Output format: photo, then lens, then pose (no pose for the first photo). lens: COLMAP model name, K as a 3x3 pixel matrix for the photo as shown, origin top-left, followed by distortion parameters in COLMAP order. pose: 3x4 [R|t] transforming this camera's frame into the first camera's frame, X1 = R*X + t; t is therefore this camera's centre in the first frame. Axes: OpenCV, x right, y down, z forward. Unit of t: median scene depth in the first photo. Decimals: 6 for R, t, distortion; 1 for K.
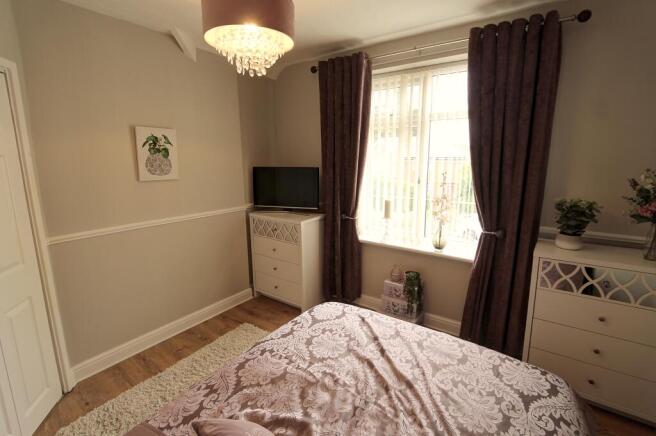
lens RADIAL K [[301.1, 0, 330.1], [0, 301.1, 214.8], [0, 0, 1]] dist [-0.020973, 0.003141]
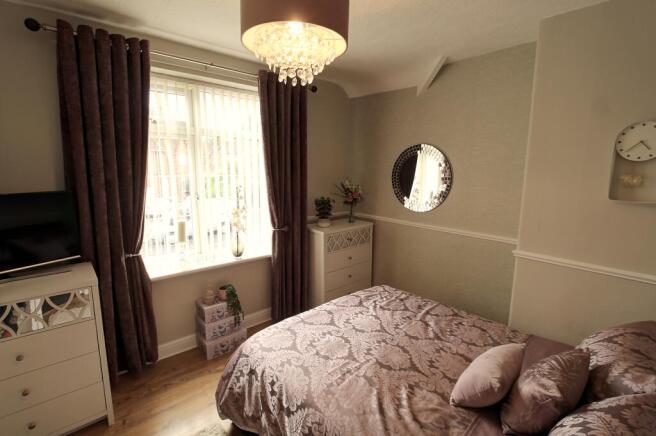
lens RADIAL K [[301.1, 0, 329.7], [0, 301.1, 214.8], [0, 0, 1]] dist [-0.020973, 0.003141]
pose [[0.220952, -0.146590, 0.964205, -0.610165], [0.174844, 0.978576, 0.108709, -0.096787], [-0.959484, 0.144567, 0.241849, 0.416160]]
